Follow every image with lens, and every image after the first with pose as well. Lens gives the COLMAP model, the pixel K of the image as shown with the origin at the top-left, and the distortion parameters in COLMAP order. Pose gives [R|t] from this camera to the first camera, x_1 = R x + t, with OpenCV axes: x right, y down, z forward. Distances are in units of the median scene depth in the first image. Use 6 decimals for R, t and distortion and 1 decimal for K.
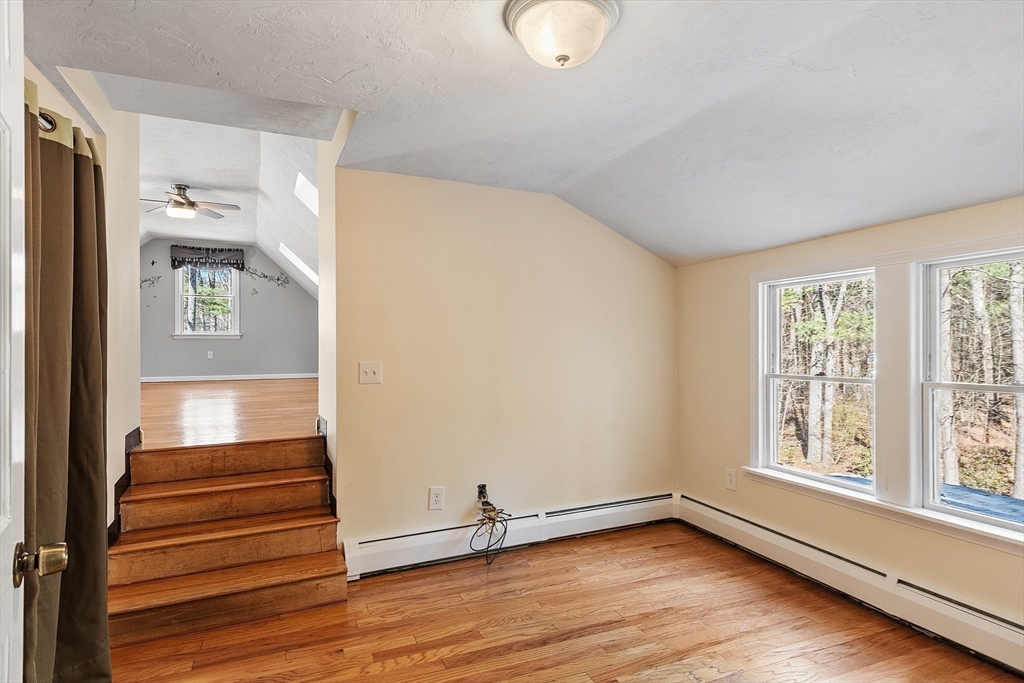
lens RADIAL K [[532.1, 0, 511.5], [0, 532.1, 346.1], [0, 0, 1]] dist [0.000612, 0.000618]
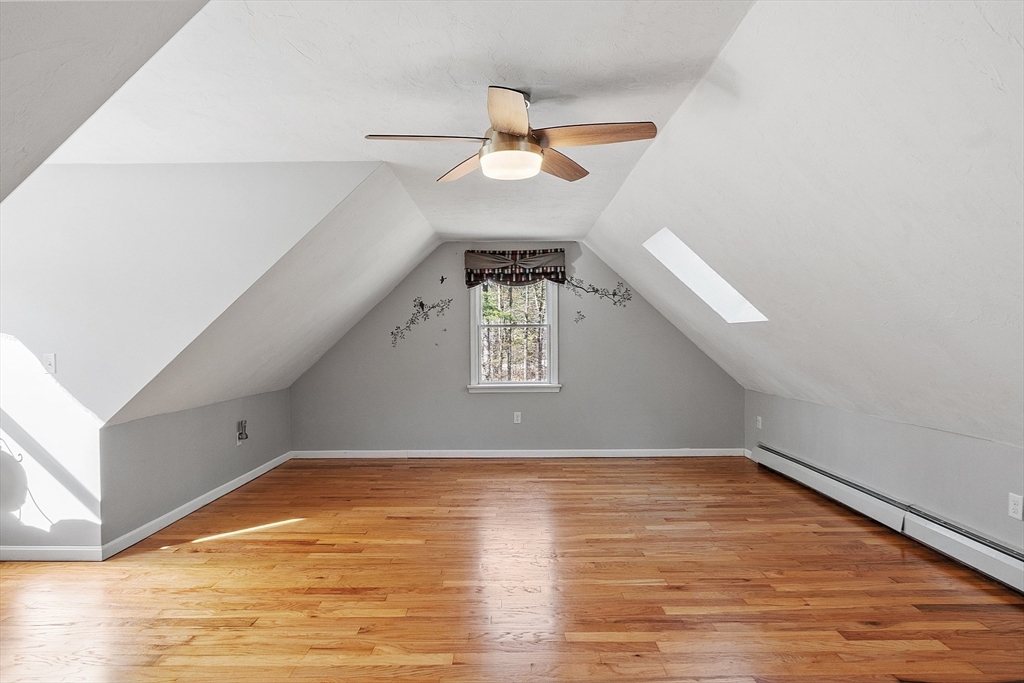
lens RADIAL K [[532.1, 0, 505.9], [0, 532.1, 341.8], [0, 0, 1]] dist [0.000612, 0.000618]
pose [[0.897339, -0.002012, -0.441337, -0.300840], [0.003682, 0.999989, 0.002927, -0.078353], [0.441326, -0.004252, 0.897337, 0.427017]]
